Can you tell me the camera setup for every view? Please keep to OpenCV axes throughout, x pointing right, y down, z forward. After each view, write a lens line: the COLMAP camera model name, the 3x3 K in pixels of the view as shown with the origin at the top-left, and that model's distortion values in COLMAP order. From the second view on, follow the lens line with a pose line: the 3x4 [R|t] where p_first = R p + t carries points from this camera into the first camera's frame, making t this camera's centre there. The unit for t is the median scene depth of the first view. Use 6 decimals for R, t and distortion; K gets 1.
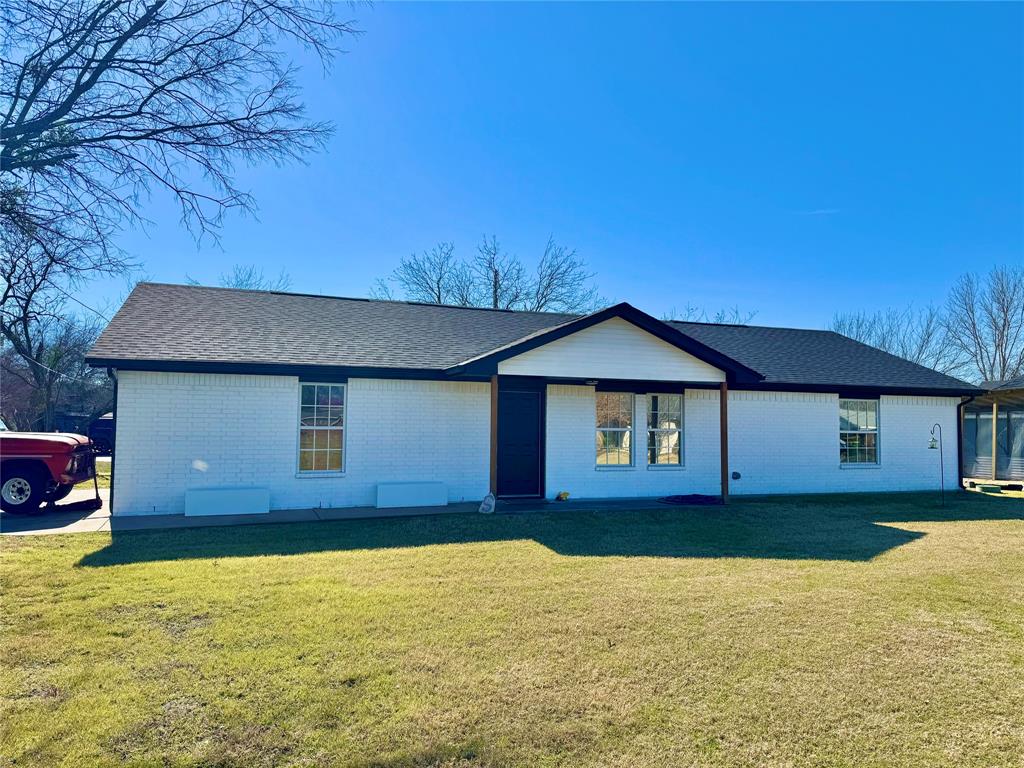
lens RADIAL K [[723.3, 0, 511.5], [0, 723.3, 390.7], [0, 0, 1]] dist [0.055438, -0.009063]
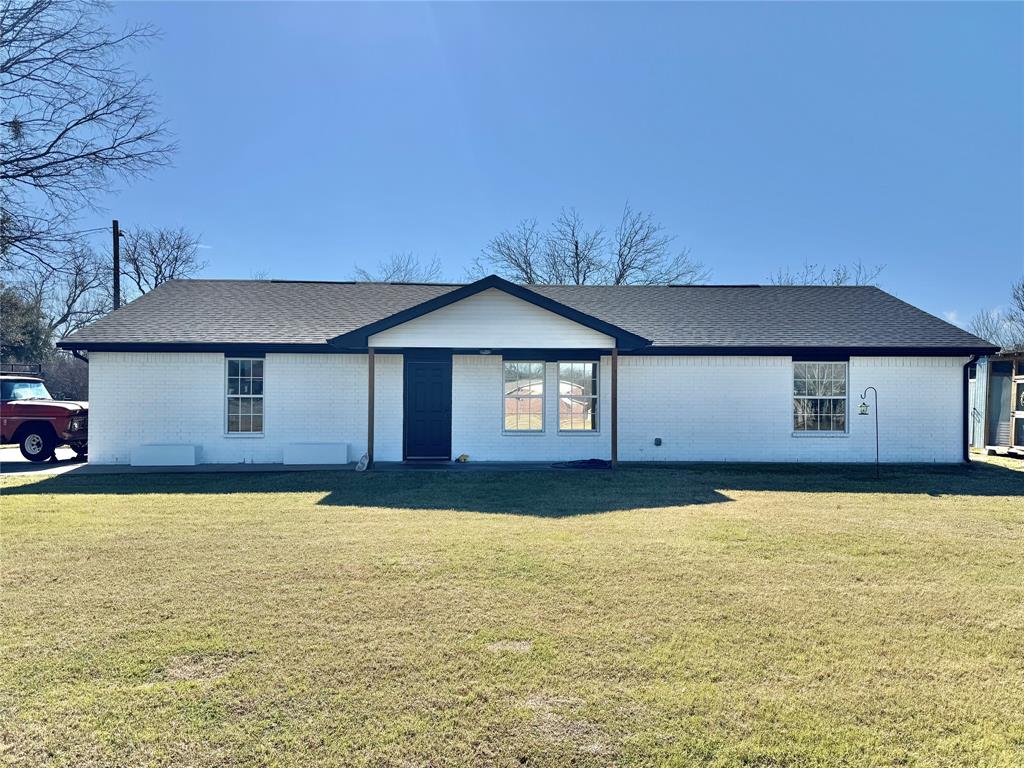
lens RADIAL K [[723.3, 0, 512.7], [0, 723.3, 380.7], [0, 0, 1]] dist [0.055438, -0.009063]
pose [[0.947267, -0.014089, -0.320137, 0.485967], [0.021533, 0.999574, 0.019726, 0.010854], [0.319722, -0.025579, 0.947166, 0.011805]]
